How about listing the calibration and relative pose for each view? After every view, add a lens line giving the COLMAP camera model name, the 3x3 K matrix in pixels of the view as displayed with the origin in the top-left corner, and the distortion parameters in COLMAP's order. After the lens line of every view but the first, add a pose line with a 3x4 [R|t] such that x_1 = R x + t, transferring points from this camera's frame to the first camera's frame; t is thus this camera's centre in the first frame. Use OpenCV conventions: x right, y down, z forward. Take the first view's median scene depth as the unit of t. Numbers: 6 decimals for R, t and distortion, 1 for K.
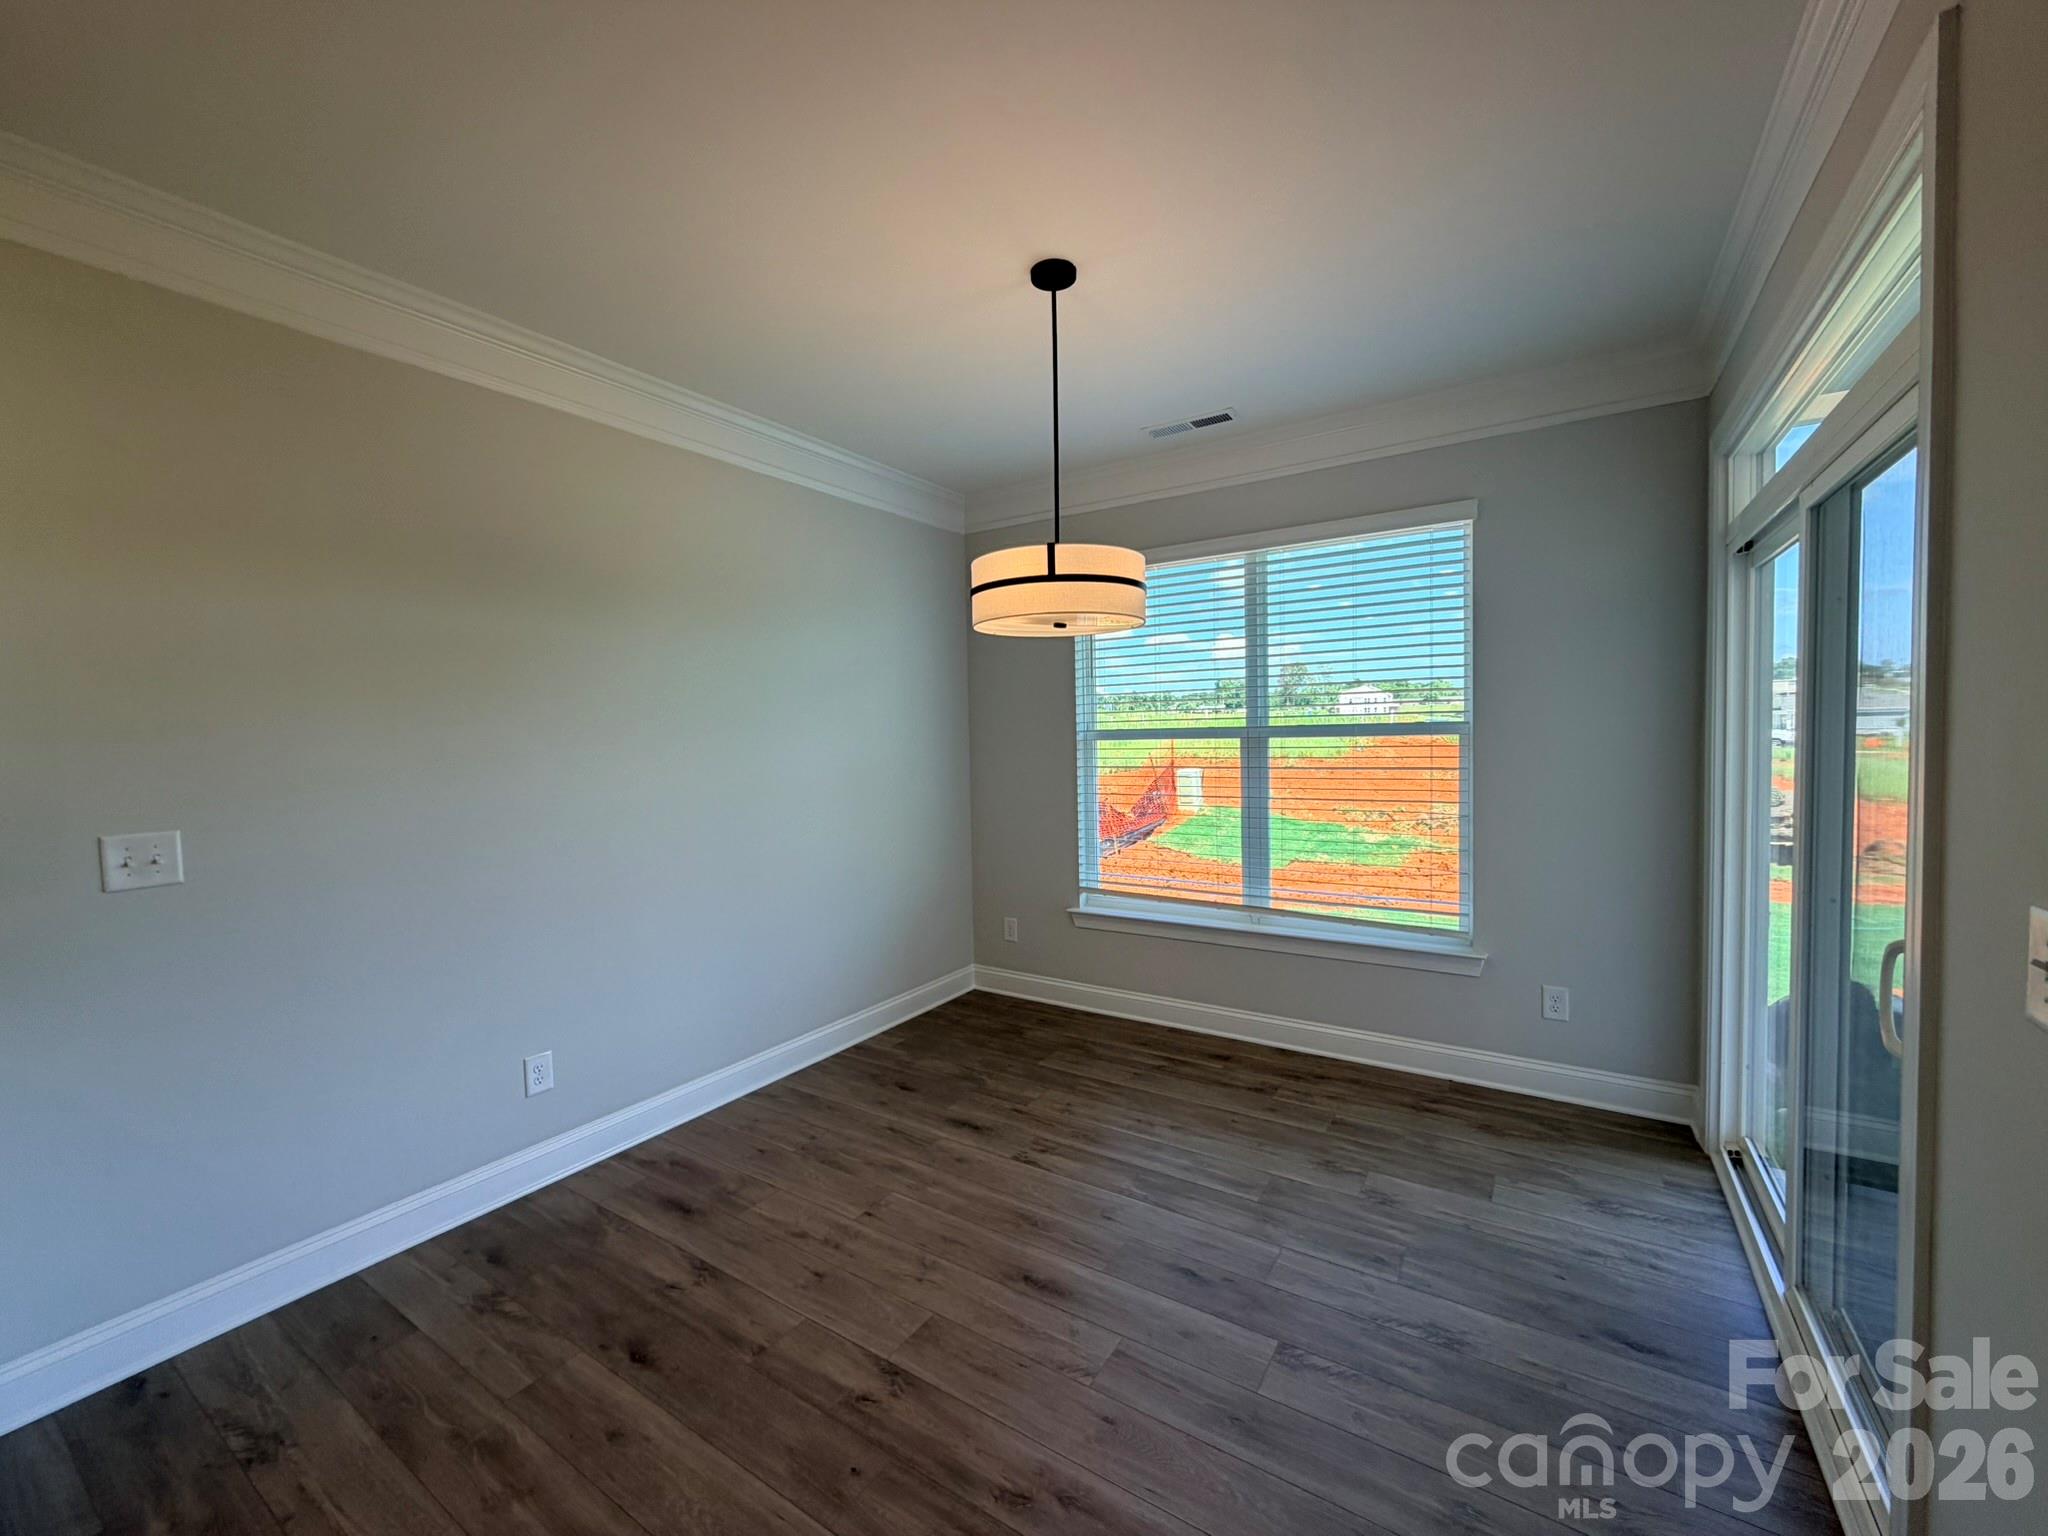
lens RADIAL K [[818.8, 0, 1022.9], [0, 818.8, 758.2], [0, 0, 1]] dist [-0.003869, -0.001102]
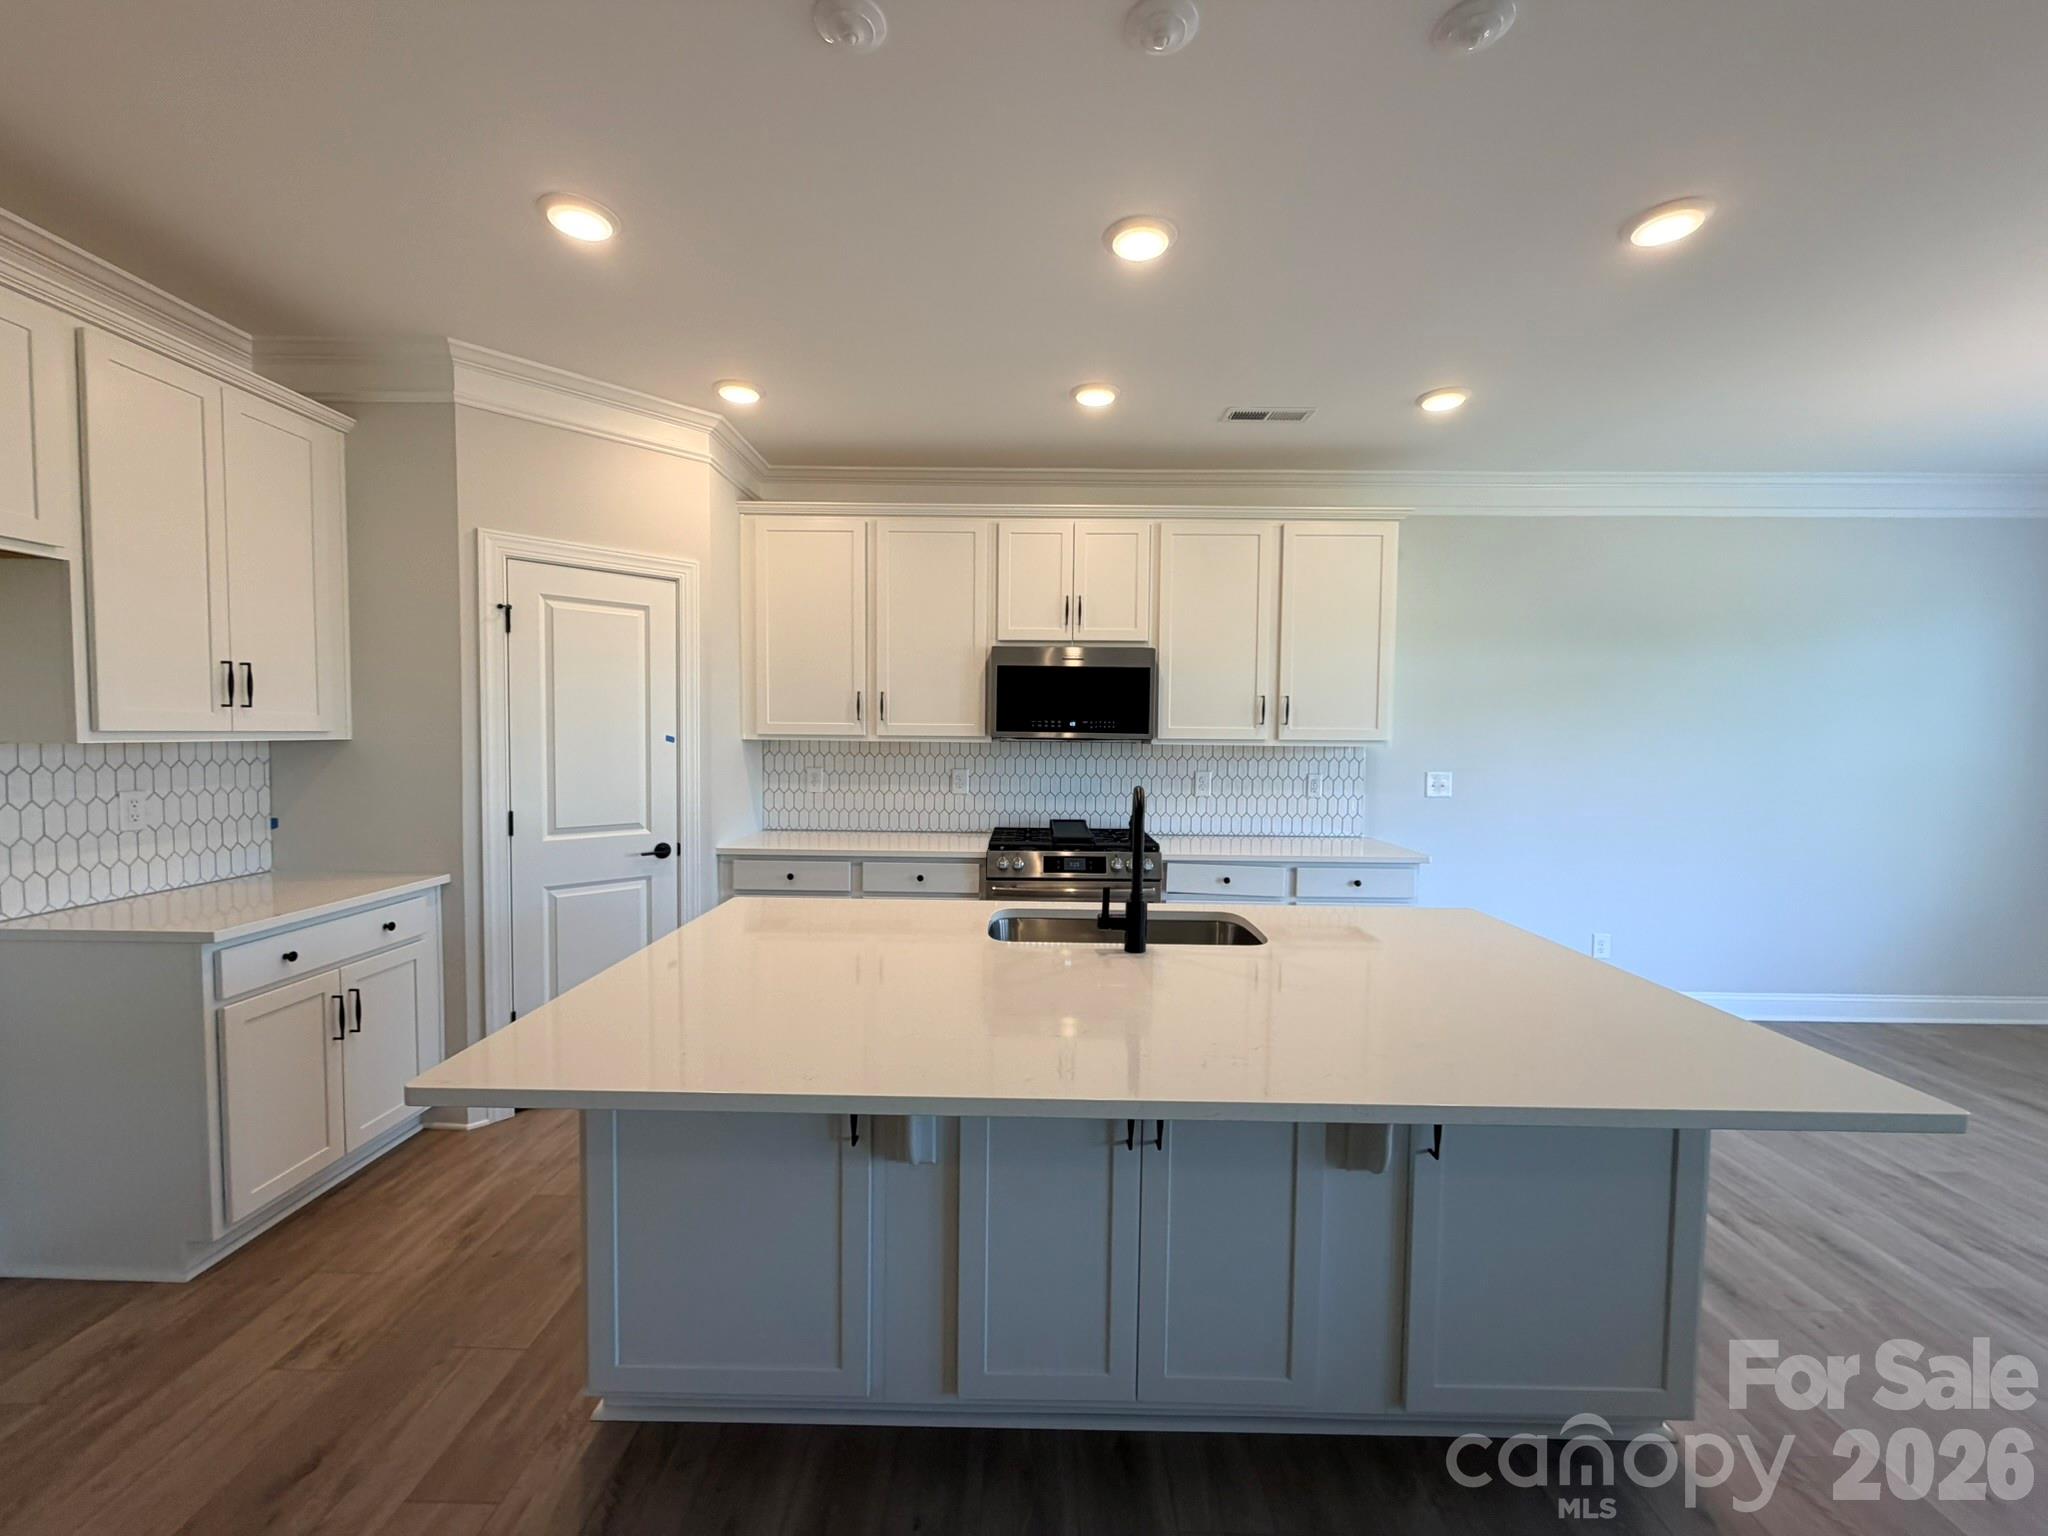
lens RADIAL K [[818.8, 0, 1026.6], [0, 818.8, 746.9], [0, 0, 1]] dist [-0.003869, -0.001102]
pose [[0.537889, 0.033332, -0.842357, 0.143385], [-0.044105, 0.998962, 0.011366, 0.040615], [0.841861, 0.031039, 0.538801, -0.924436]]
